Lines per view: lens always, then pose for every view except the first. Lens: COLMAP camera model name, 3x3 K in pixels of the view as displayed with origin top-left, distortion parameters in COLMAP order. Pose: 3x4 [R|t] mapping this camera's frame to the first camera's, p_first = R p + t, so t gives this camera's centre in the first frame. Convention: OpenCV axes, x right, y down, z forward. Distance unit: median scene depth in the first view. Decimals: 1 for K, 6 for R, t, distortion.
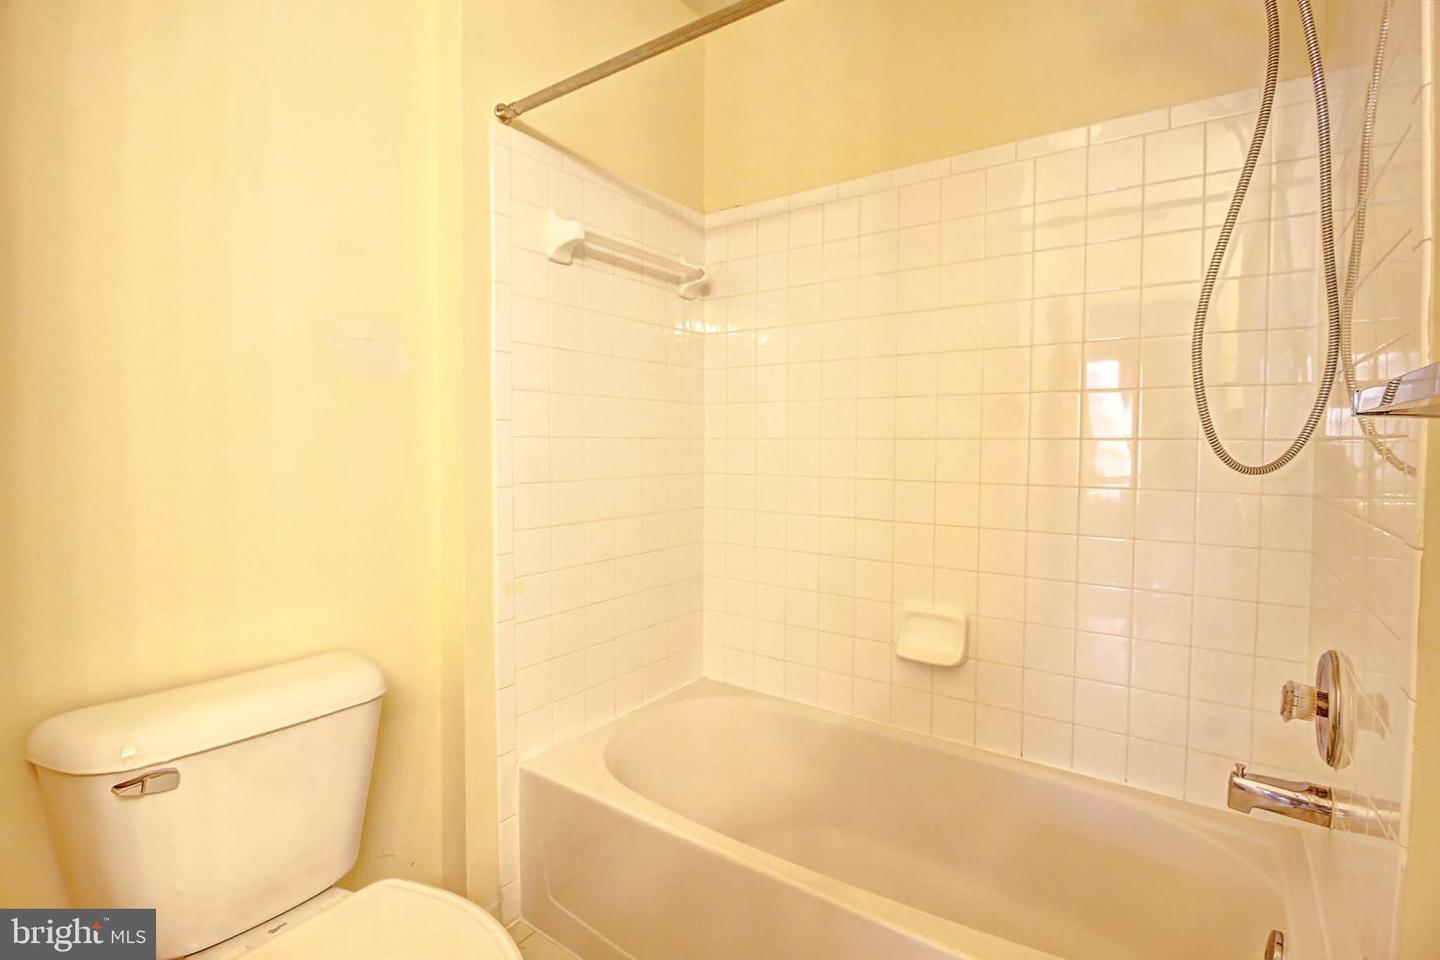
lens RADIAL K [[682.1, 0, 719.2], [0, 682.1, 464.8], [0, 0, 1]] dist [0.000171, -0.009532]
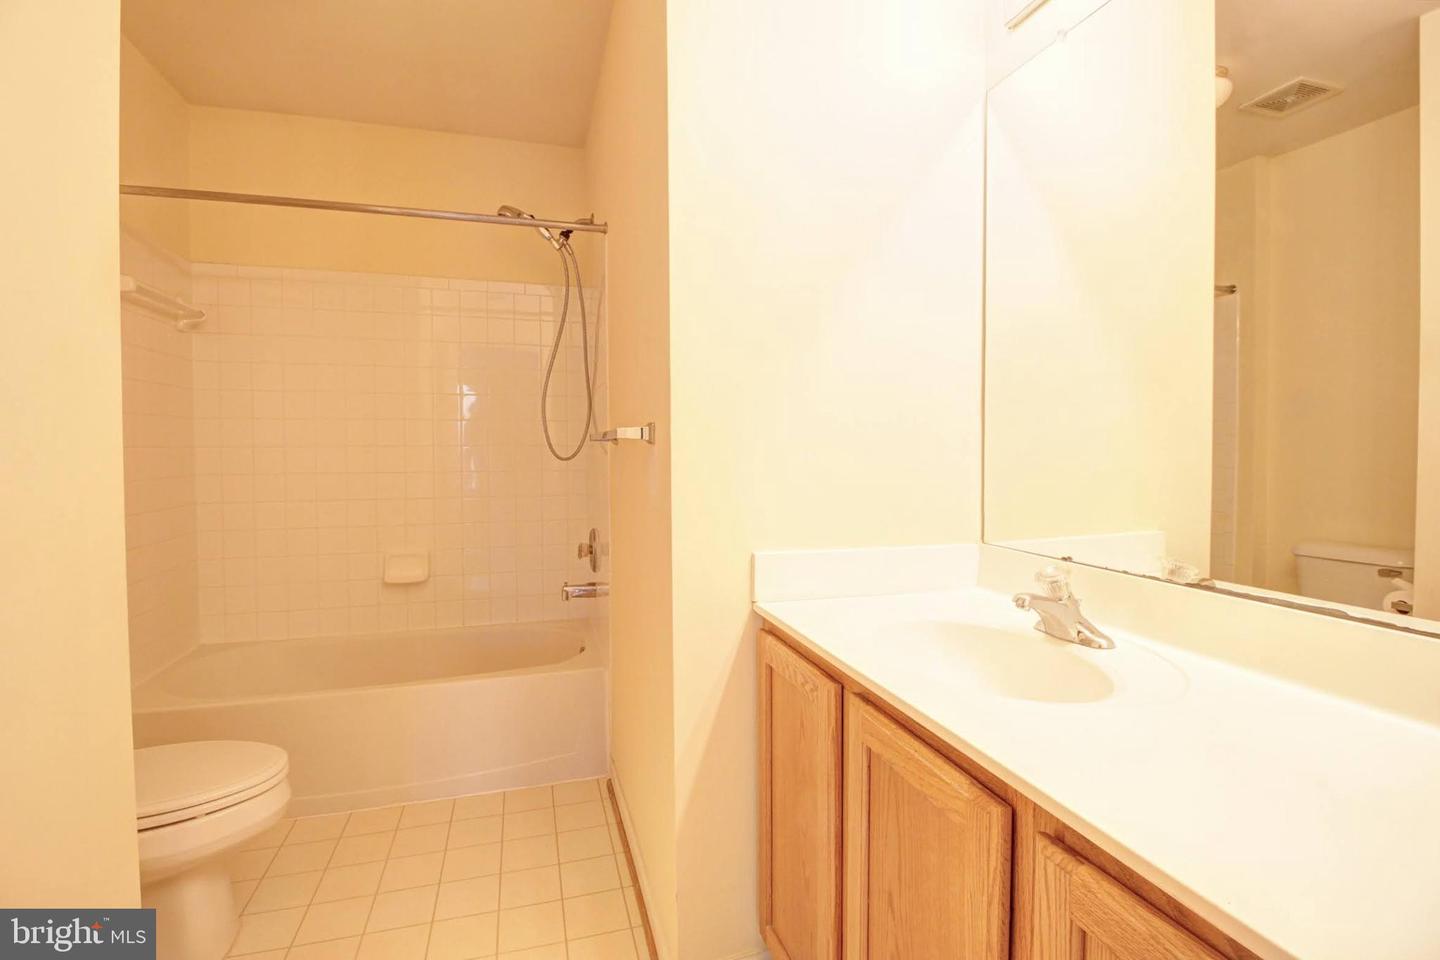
lens RADIAL K [[682.1, 0, 719.2], [0, 682.1, 464.8], [0, 0, 1]] dist [0.000171, -0.009532]
pose [[0.611434, -0.031420, 0.790671, -0.748258], [0.031006, 0.999395, 0.015737, 0.006696], [-0.790688, 0.014893, 0.612039, -0.859550]]
